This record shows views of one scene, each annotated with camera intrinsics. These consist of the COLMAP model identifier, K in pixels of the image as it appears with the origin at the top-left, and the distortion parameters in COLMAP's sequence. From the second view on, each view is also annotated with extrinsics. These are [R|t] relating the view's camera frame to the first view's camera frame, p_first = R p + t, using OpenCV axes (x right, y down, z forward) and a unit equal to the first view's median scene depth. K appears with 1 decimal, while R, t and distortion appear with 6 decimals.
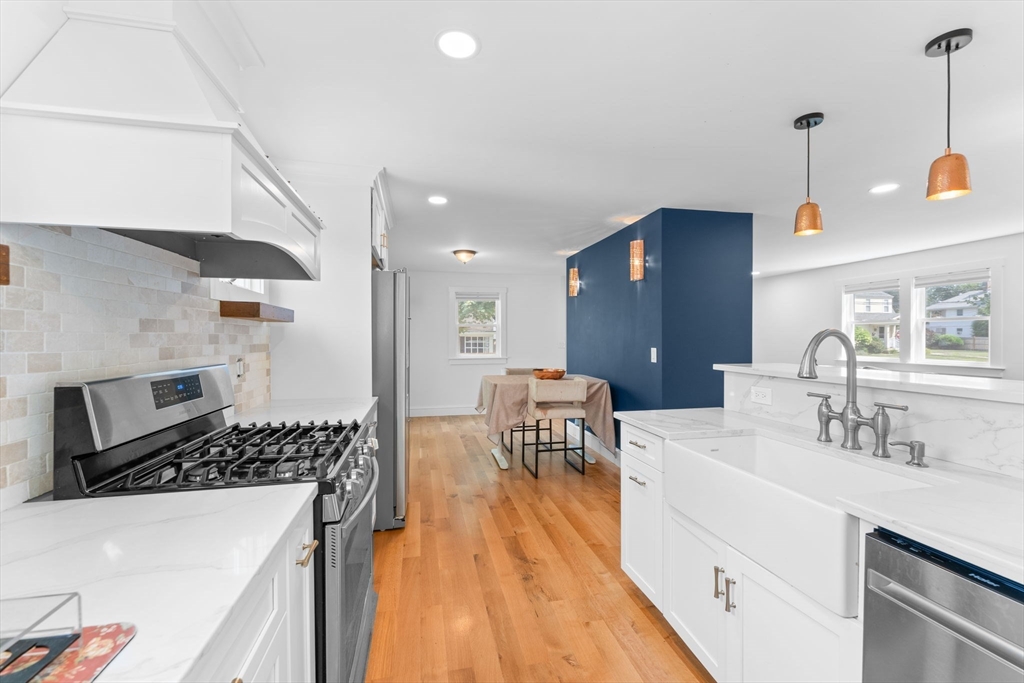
lens RADIAL K [[423.7, 0, 509.7], [0, 423.7, 339.0], [0, 0, 1]] dist [-0.002449, -0.000336]
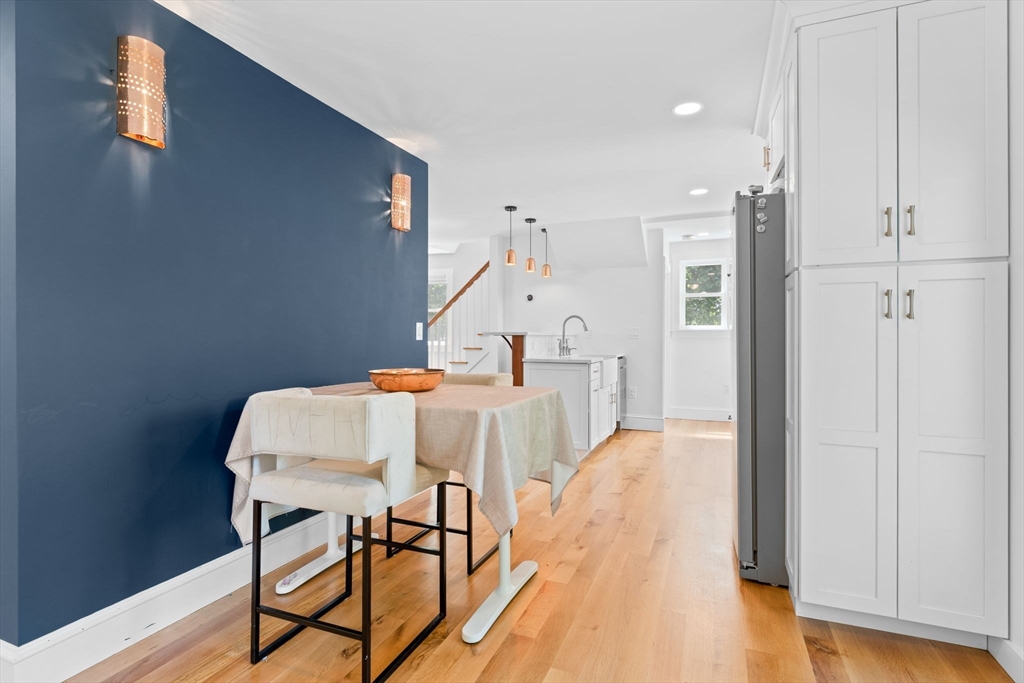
lens RADIAL K [[515.9, 0, 494.3], [0, 515.9, 337.6], [0, 0, 1]] dist [-0.002037, -0.000321]
pose [[-0.815531, -0.000694, 0.578713, -0.334842], [0.001524, 0.999993, 0.003347, 0.043396], [-0.578712, 0.003612, -0.815524, 1.579711]]
